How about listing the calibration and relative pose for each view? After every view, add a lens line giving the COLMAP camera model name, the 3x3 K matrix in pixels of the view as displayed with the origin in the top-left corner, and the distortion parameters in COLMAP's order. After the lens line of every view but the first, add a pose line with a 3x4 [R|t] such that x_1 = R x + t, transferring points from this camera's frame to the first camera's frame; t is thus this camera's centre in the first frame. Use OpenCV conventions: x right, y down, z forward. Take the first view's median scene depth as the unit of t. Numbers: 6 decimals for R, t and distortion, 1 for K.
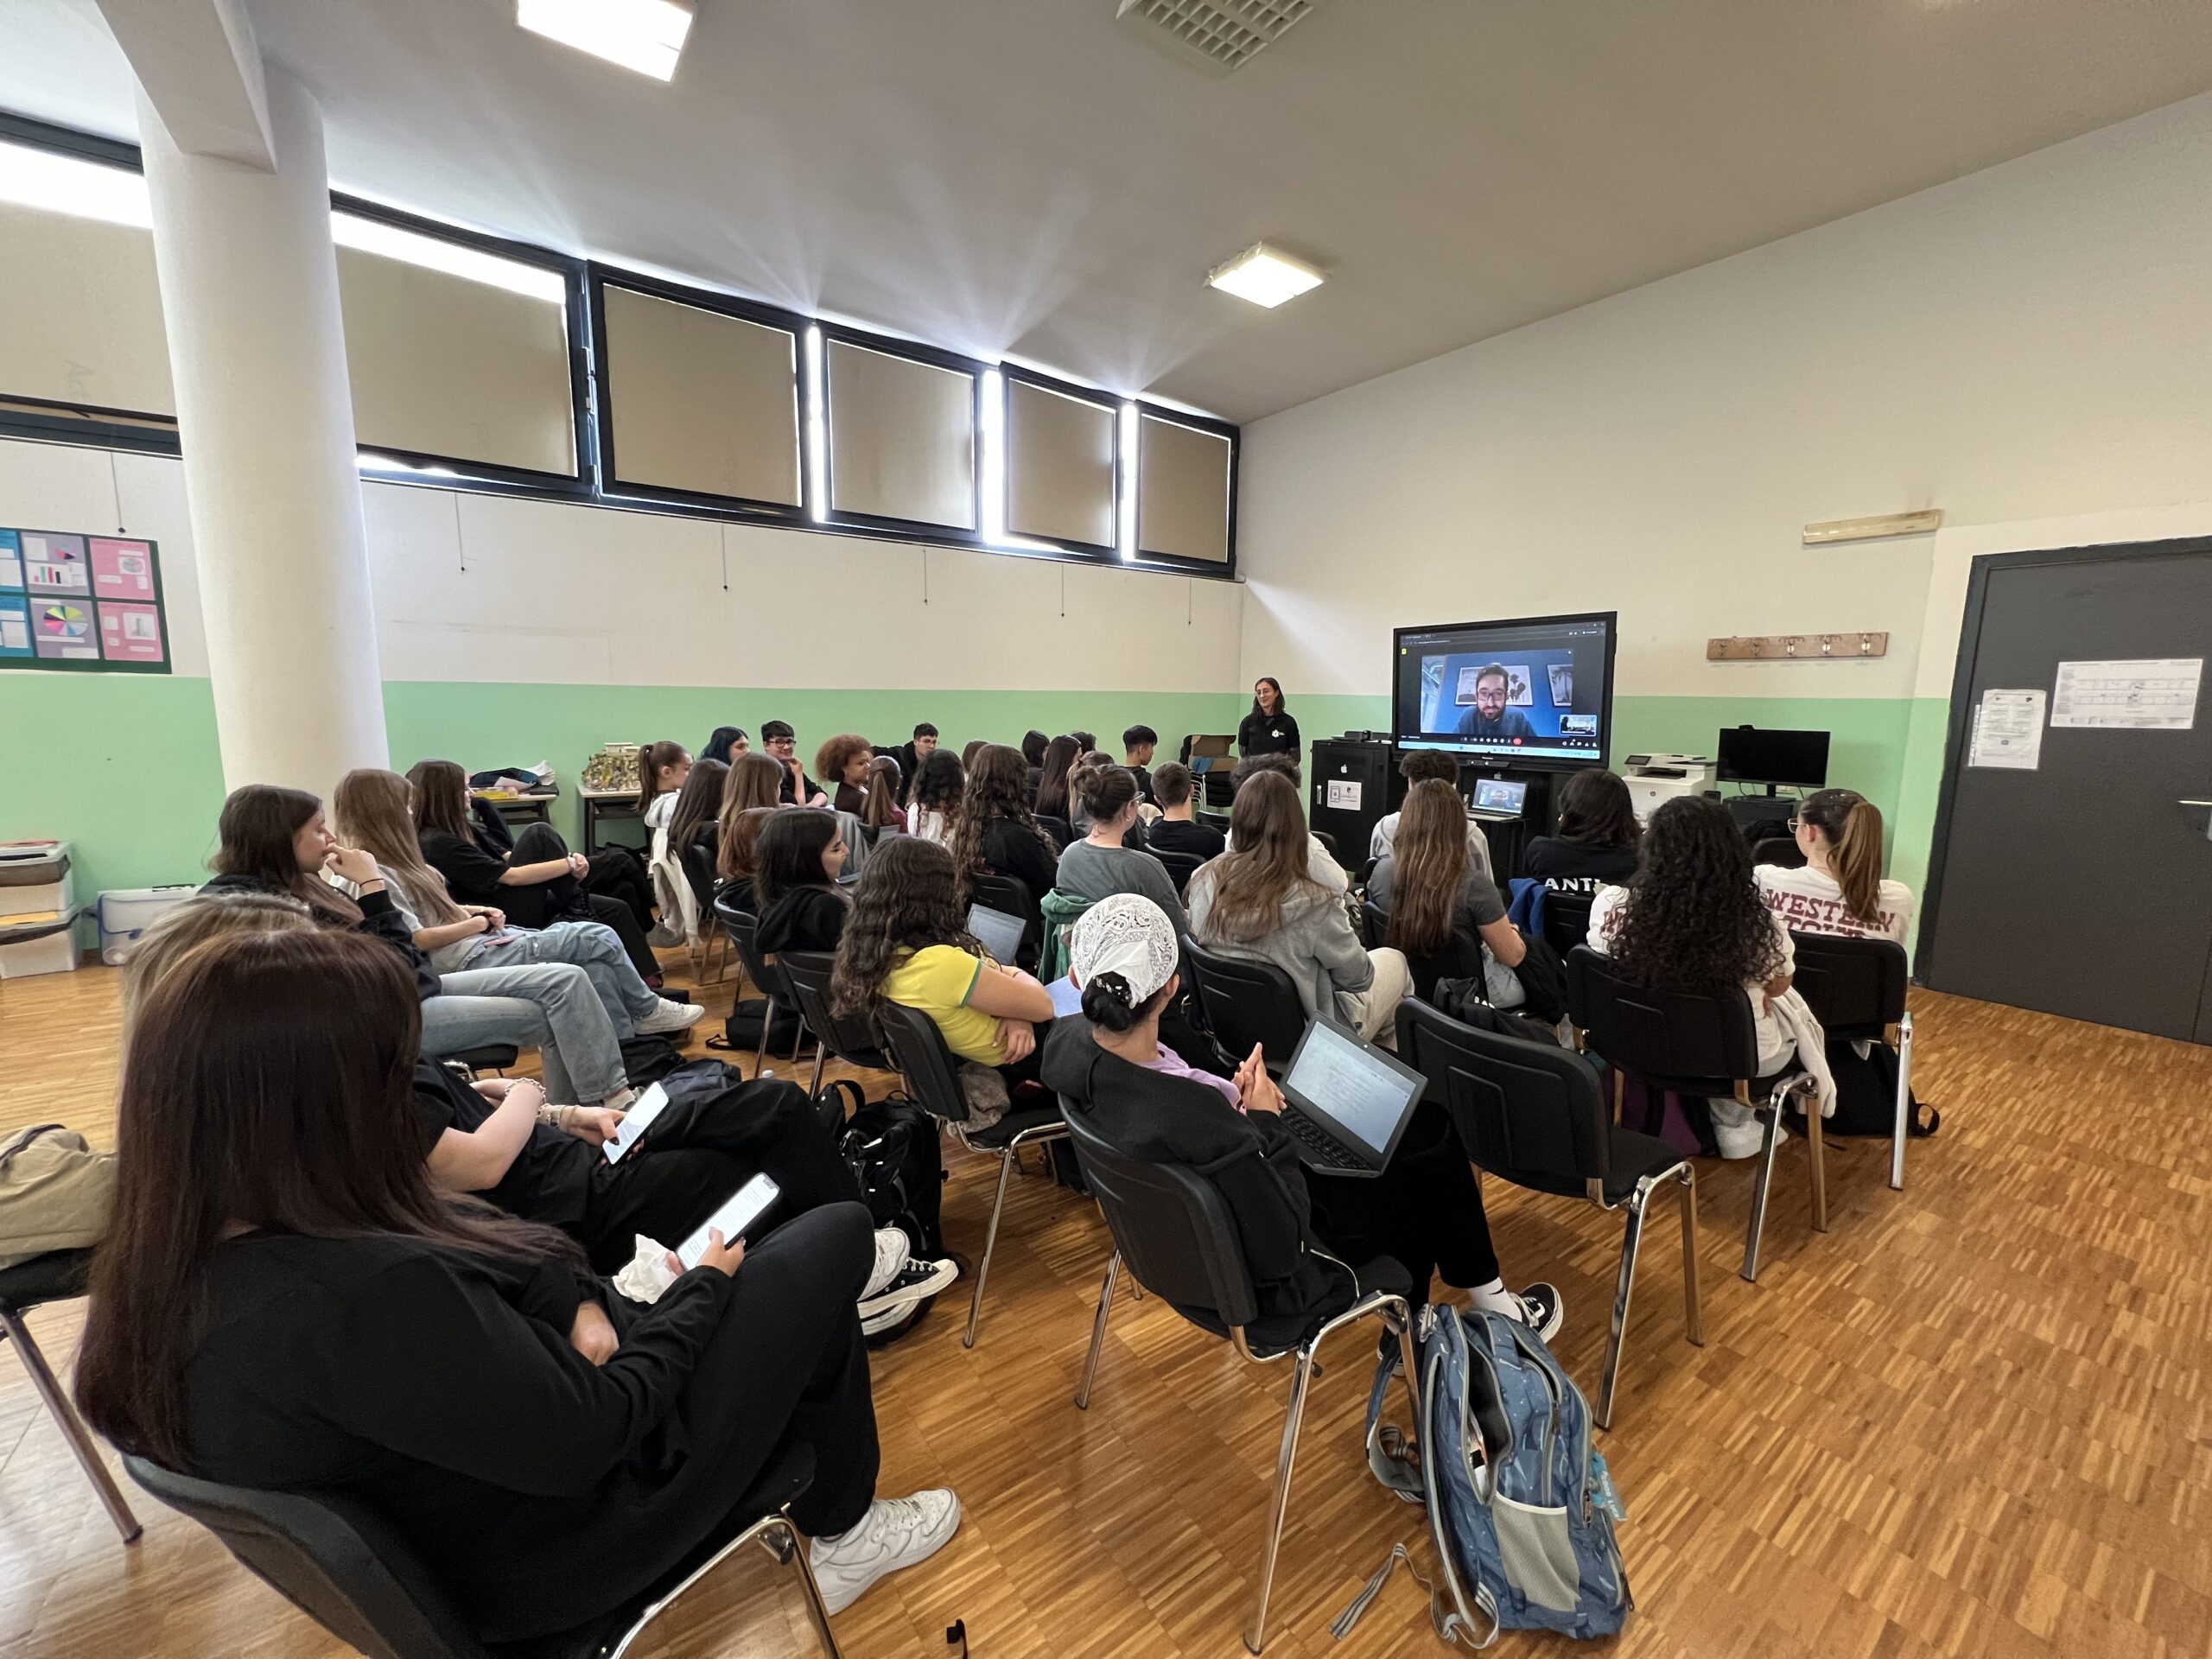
lens RADIAL K [[885.1, 0, 1095.9], [0, 885.1, 823.3], [0, 0, 1]] dist [-0.001478, -0.000842]
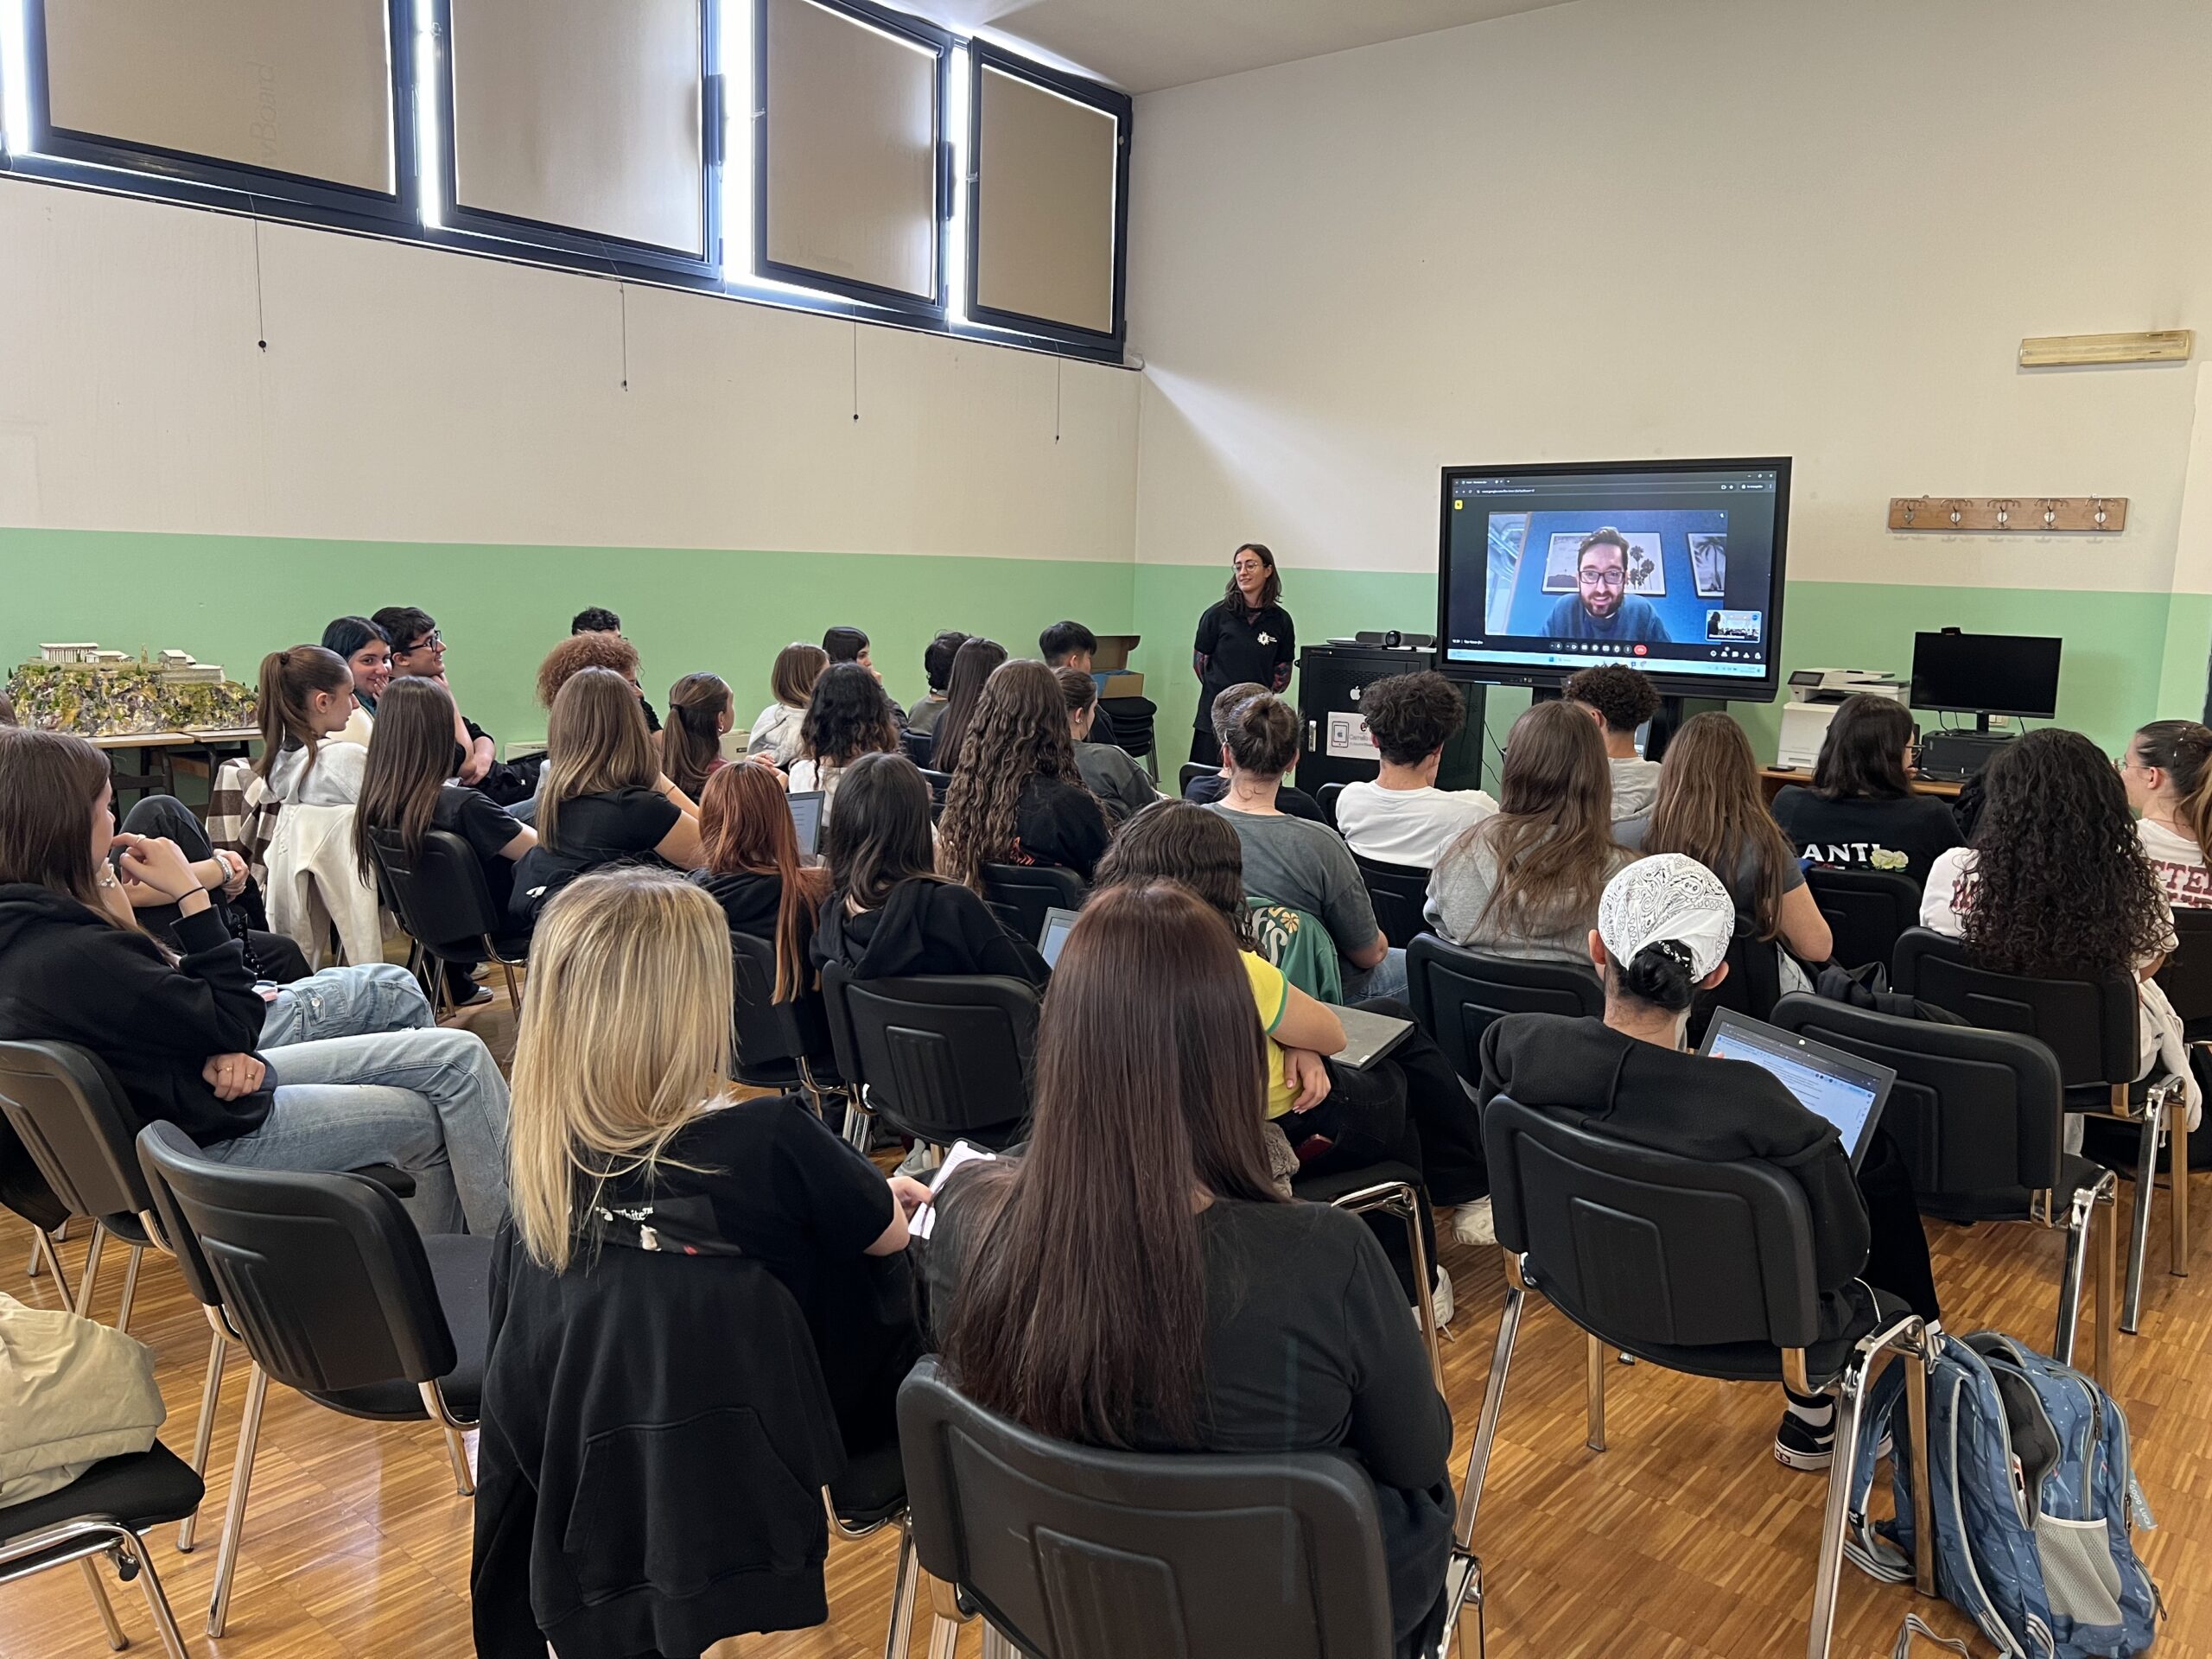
lens RADIAL K [[1670.3, 0, 1113.1], [0, 1670.3, 819.3], [0, 0, 1]] dist [0.036802, -0.051324]
pose [[0.968457, -0.021525, 0.248248, -0.227610], [0.017732, 0.999690, 0.017506, 0.003481], [-0.248548, -0.012552, 0.968538, -0.105538]]
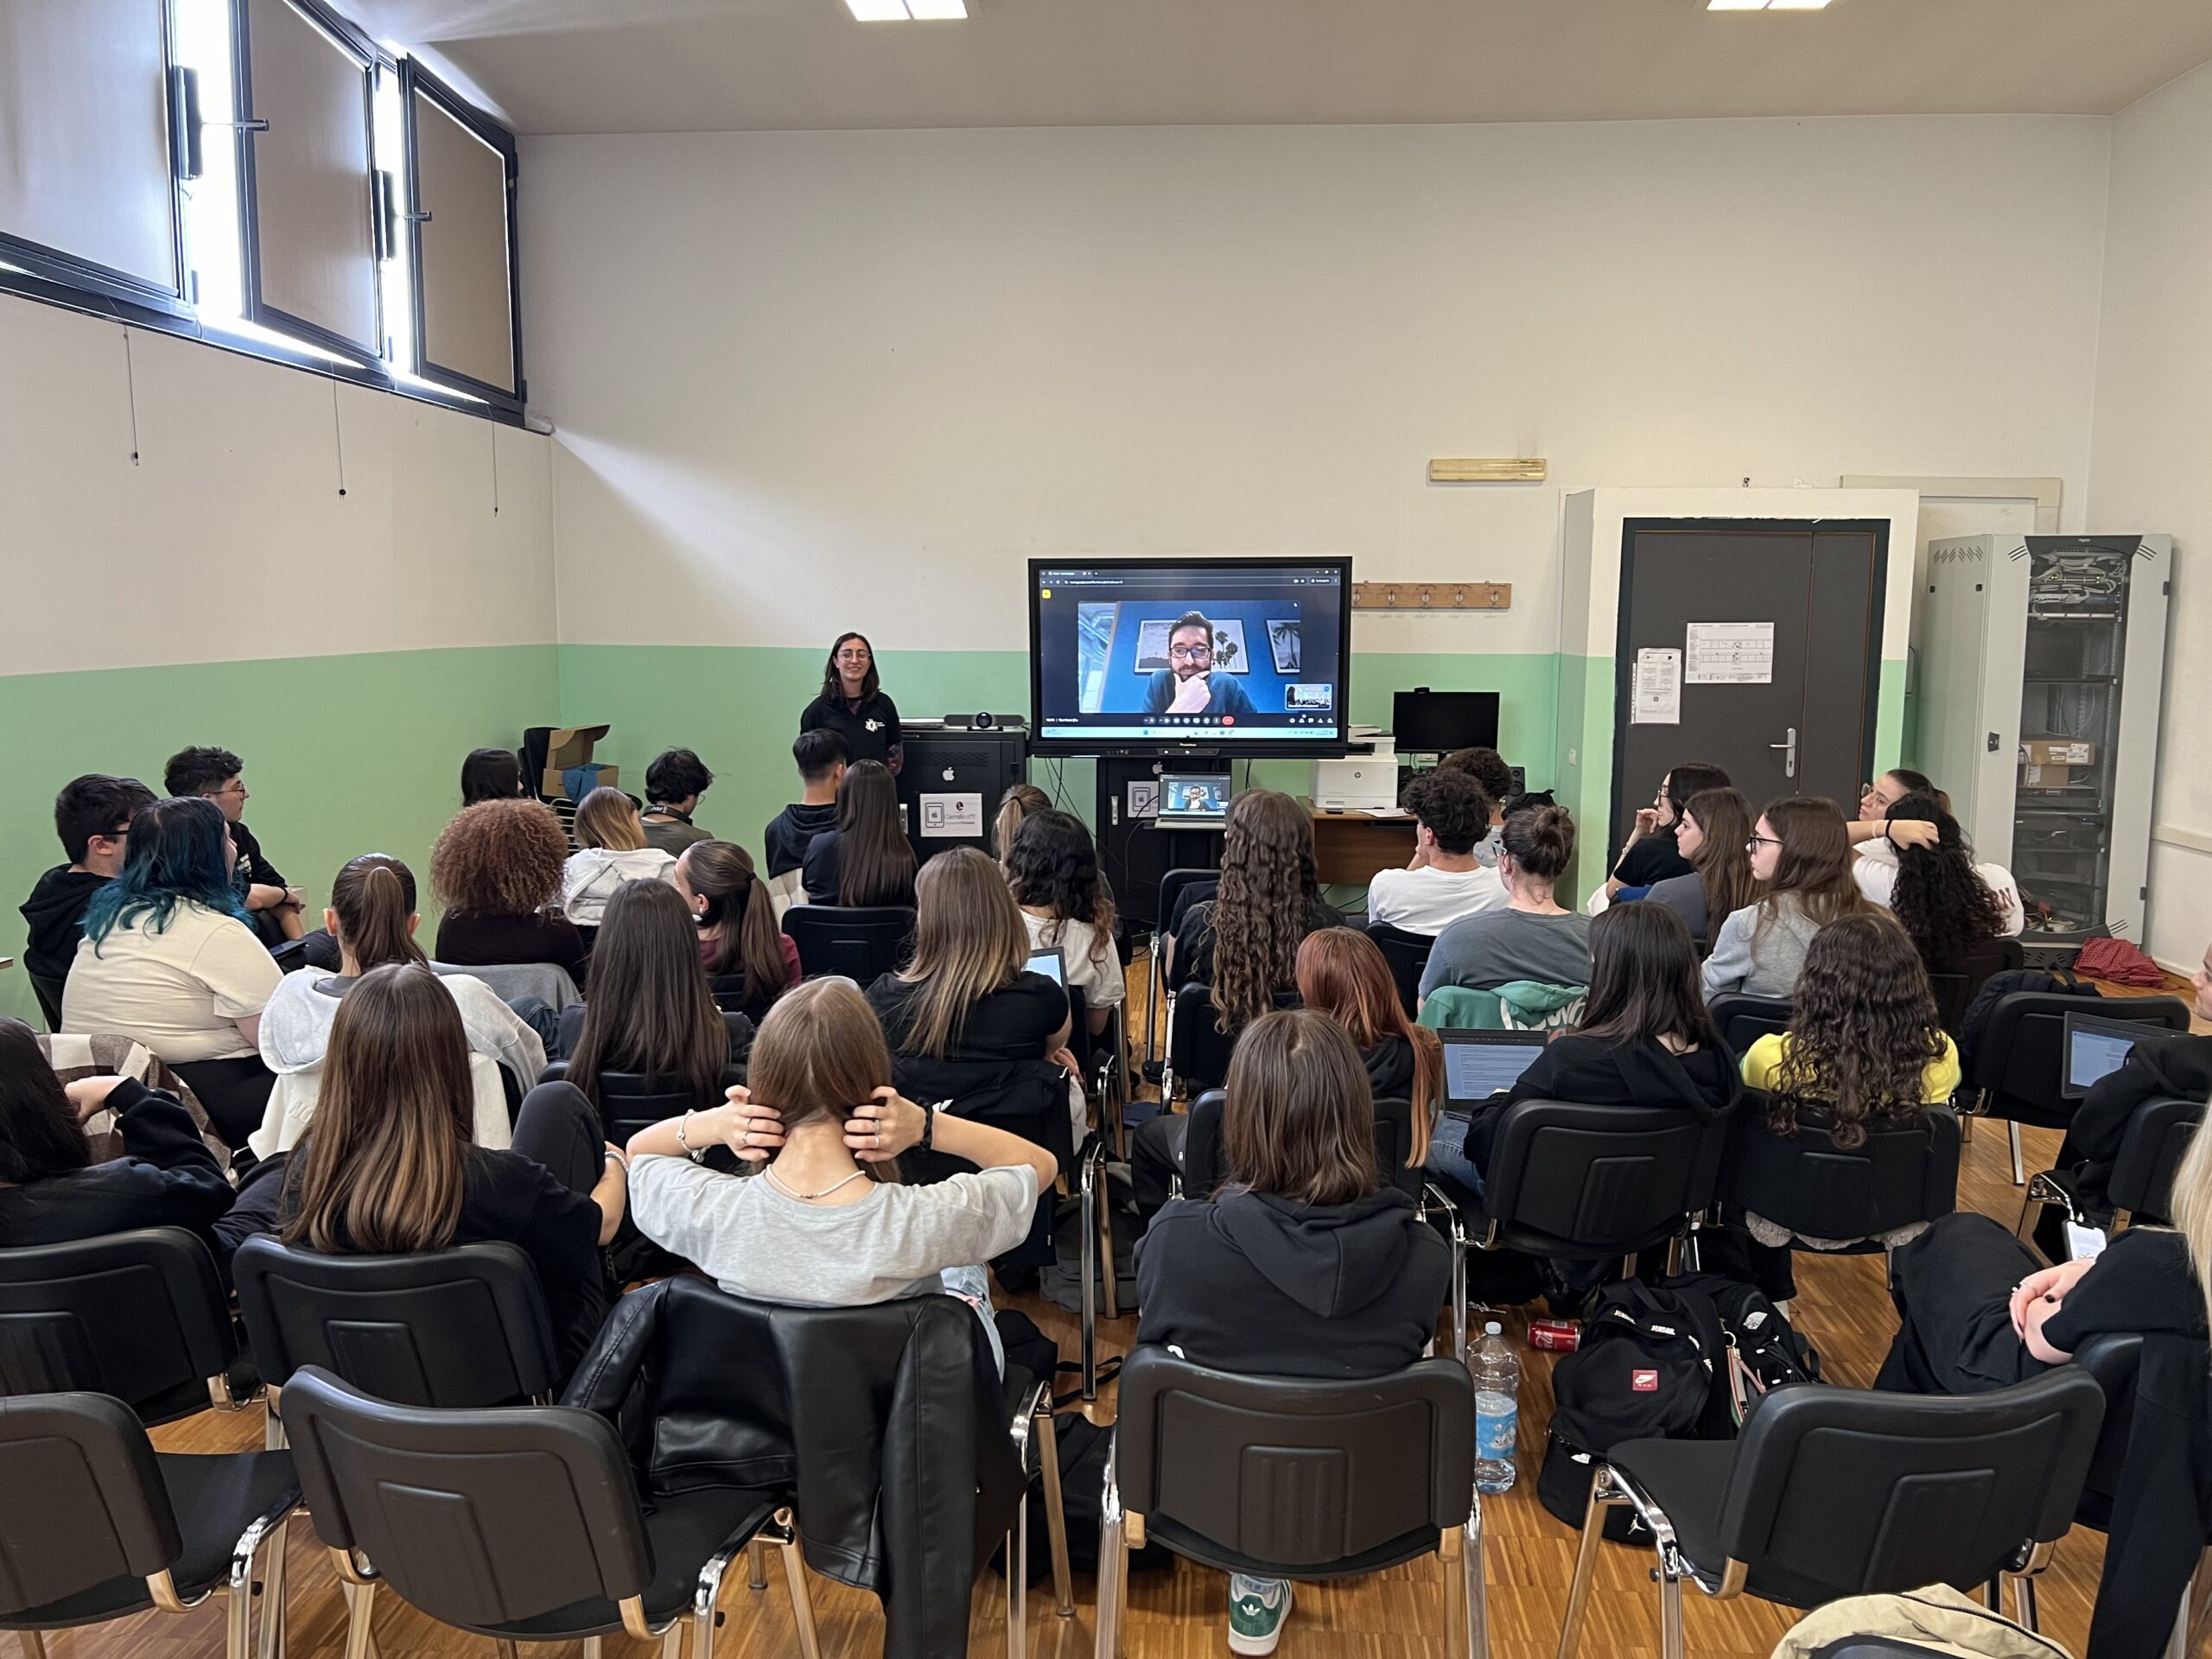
lens RADIAL K [[1670.3, 0, 1113.5], [0, 1670.3, 846.0], [0, 0, 1]] dist [0.036802, -0.051324]
pose [[0.622003, -0.119622, 0.773824, -0.762558], [0.111762, 0.991706, 0.063469, -0.096997], [-0.774998, 0.047006, 0.630213, 0.210706]]
